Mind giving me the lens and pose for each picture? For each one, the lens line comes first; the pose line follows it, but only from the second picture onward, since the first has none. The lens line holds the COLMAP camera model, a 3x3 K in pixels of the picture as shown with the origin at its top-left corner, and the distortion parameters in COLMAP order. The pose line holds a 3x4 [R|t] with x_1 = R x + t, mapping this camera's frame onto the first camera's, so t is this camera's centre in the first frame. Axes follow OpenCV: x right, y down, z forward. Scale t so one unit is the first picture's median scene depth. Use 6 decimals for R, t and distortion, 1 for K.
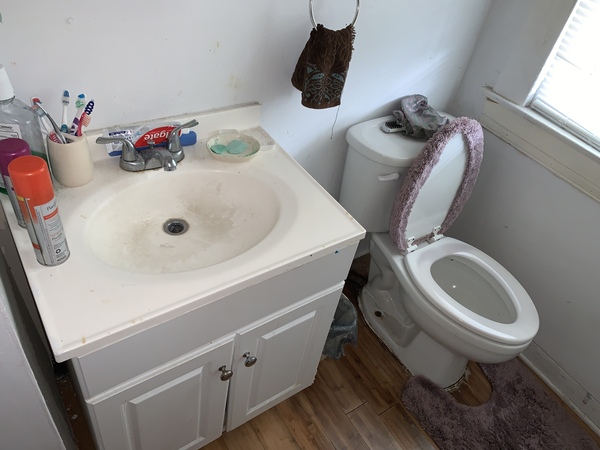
lens RADIAL K [[449.2, 0, 297.9], [0, 449.2, 220.4], [0, 0, 1]] dist [0.047811, -0.060650]
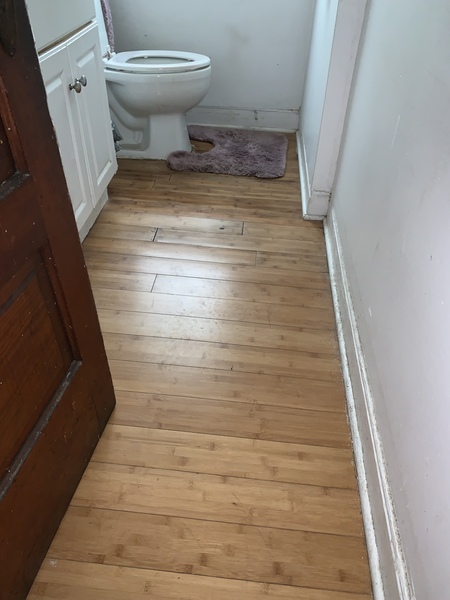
lens RADIAL K [[449.2, 0, 225.0], [0, 449.2, 300.0], [0, 0, 1]] dist [0.047811, -0.060650]
pose [[0.620101, -0.611541, 0.491418, -0.534243], [0.568732, 0.781883, 0.255348, 0.435266], [-0.540388, 0.121144, 0.832650, -0.112398]]
